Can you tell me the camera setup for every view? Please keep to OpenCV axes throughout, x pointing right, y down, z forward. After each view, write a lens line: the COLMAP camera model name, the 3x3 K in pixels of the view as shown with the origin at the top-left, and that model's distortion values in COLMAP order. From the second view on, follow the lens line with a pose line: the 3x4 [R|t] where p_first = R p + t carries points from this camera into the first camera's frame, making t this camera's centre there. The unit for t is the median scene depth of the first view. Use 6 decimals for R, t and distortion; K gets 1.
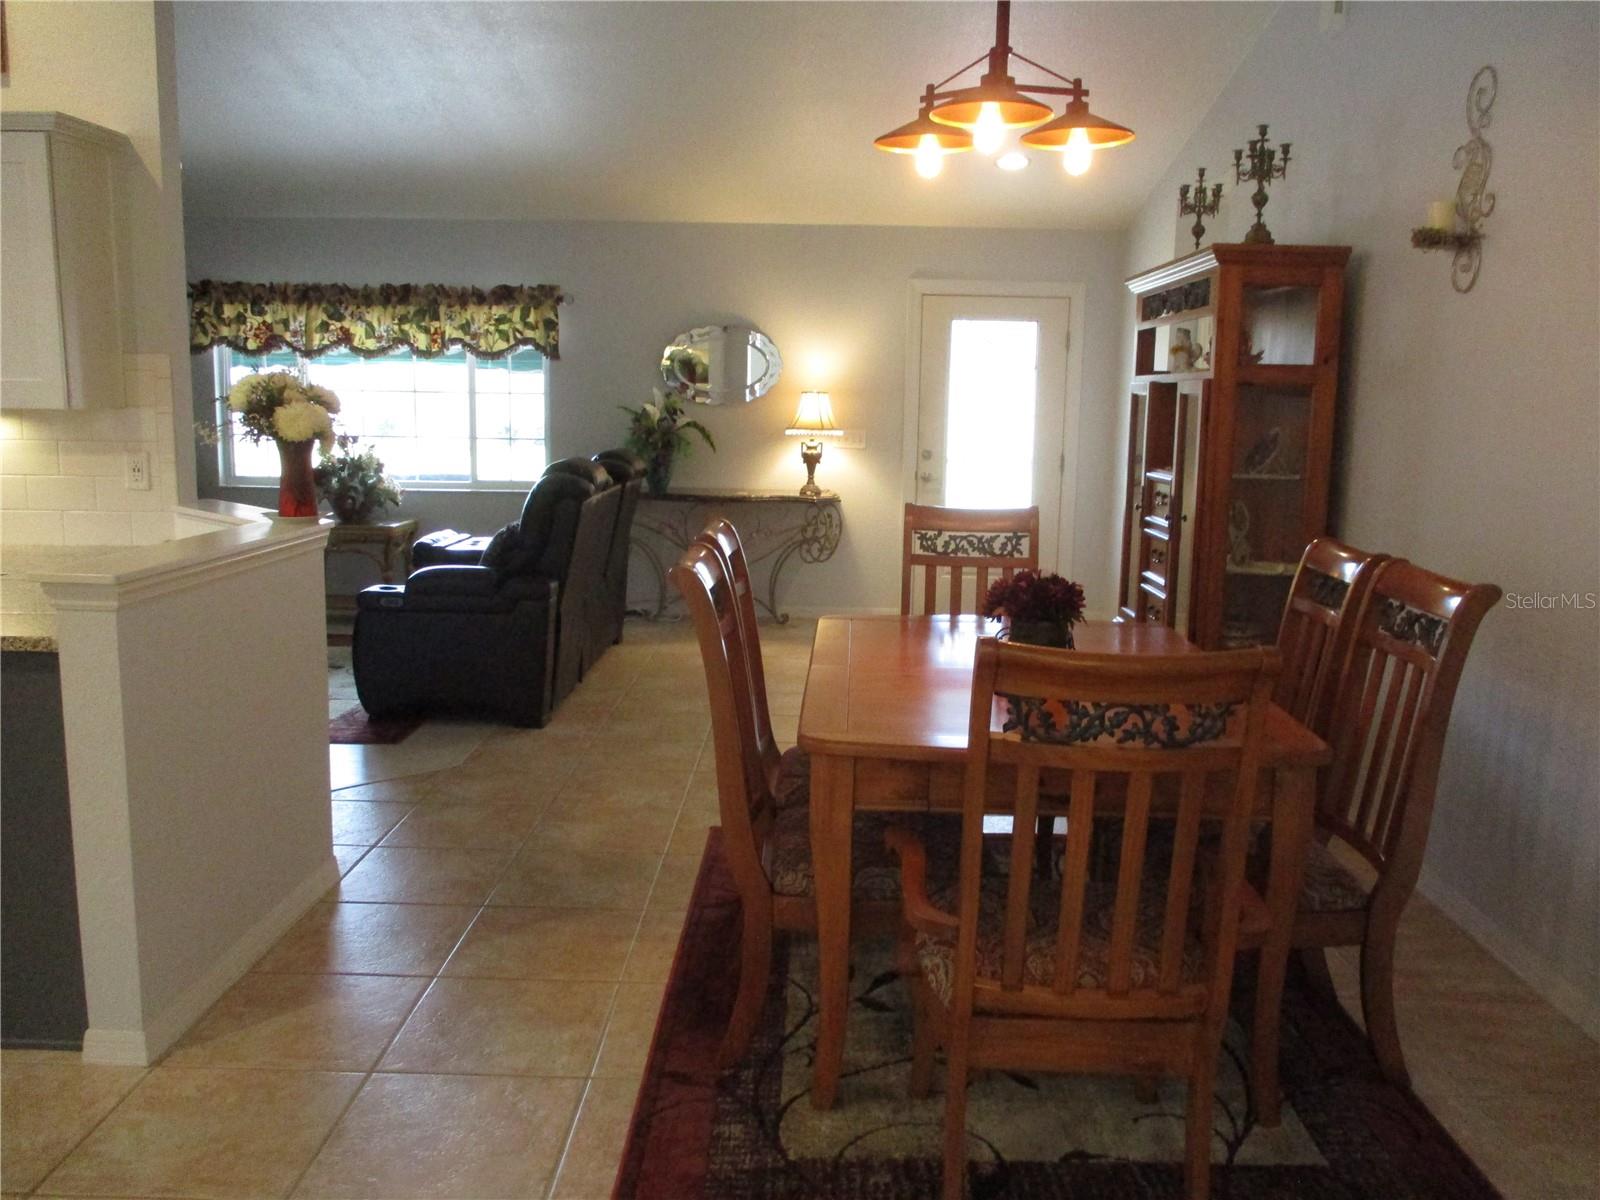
lens RADIAL K [[1346.3, 0, 800.0], [0, 1346.3, 600.0], [0, 0, 1]] dist [-0.048738, 0.000898]
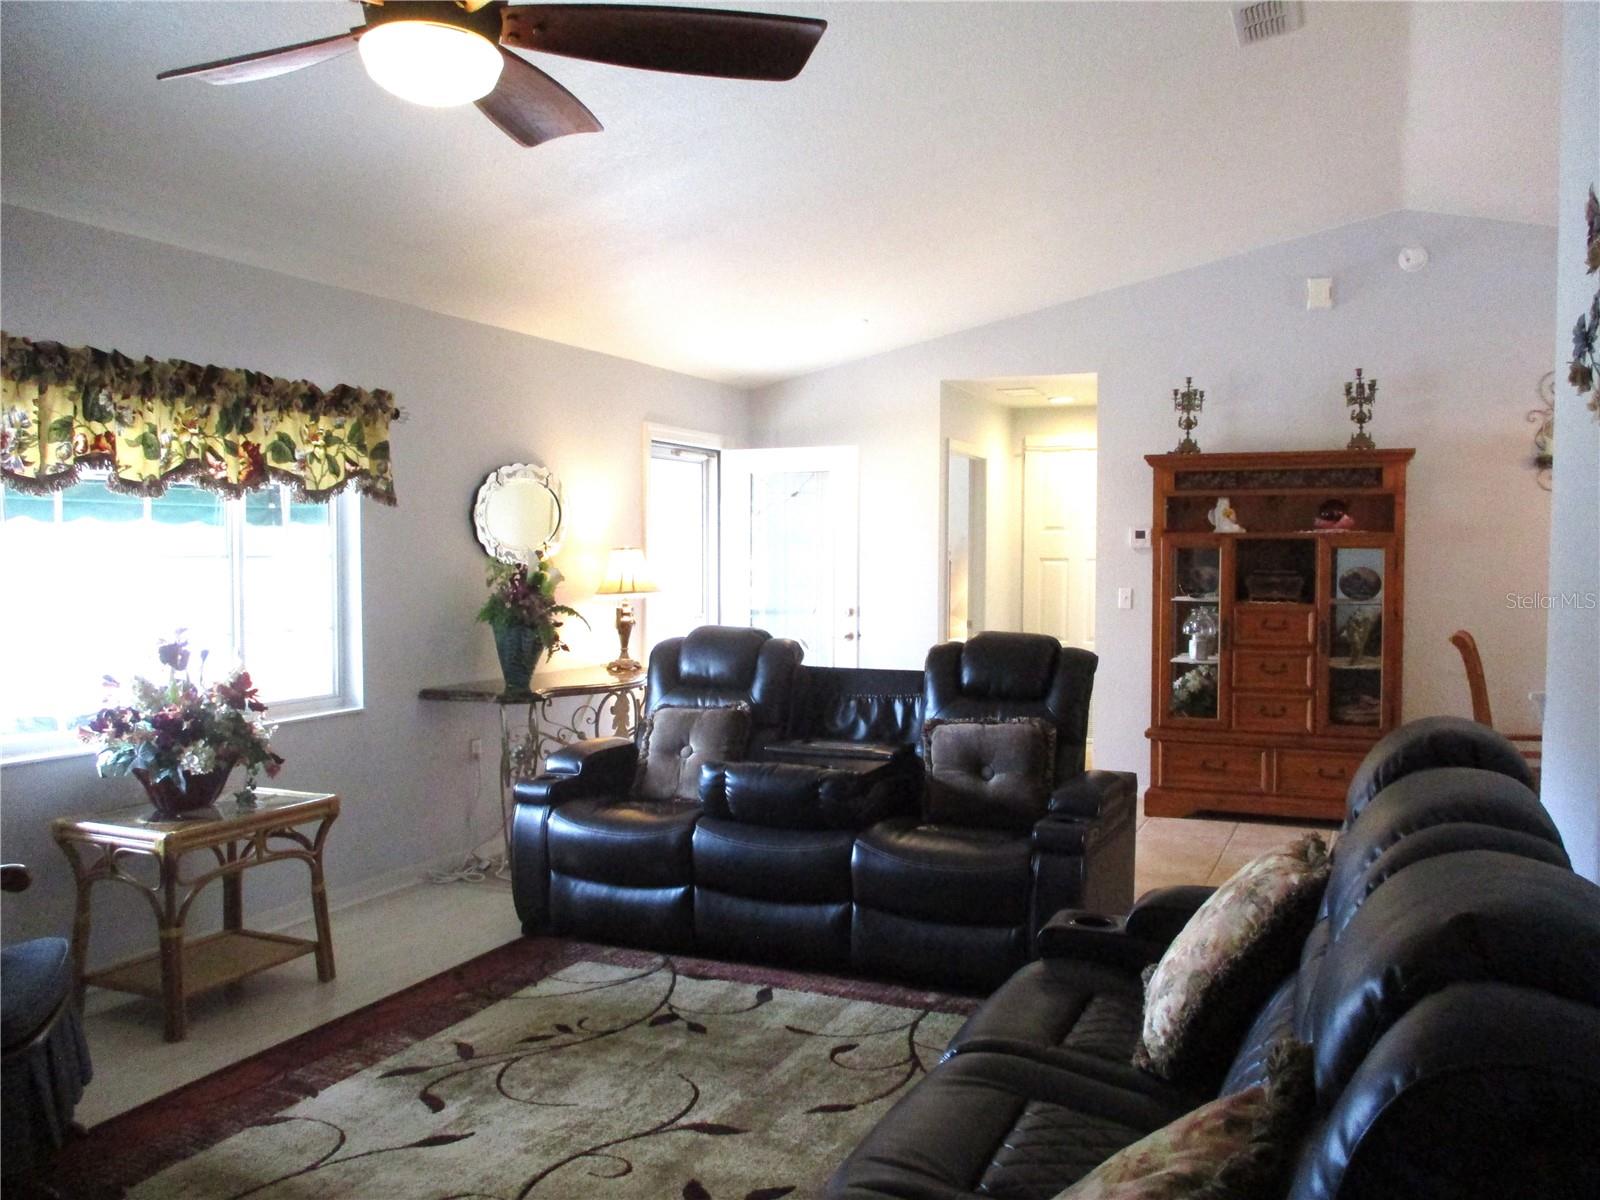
lens RADIAL K [[1346.3, 0, 800.0], [0, 1346.3, 600.0], [0, 0, 1]] dist [-0.048738, 0.000898]
pose [[0.391635, -0.048394, 0.918847, -0.713218], [0.143406, 0.989623, -0.009002, -0.097765], [-0.908877, 0.135294, 0.394511, 0.565544]]
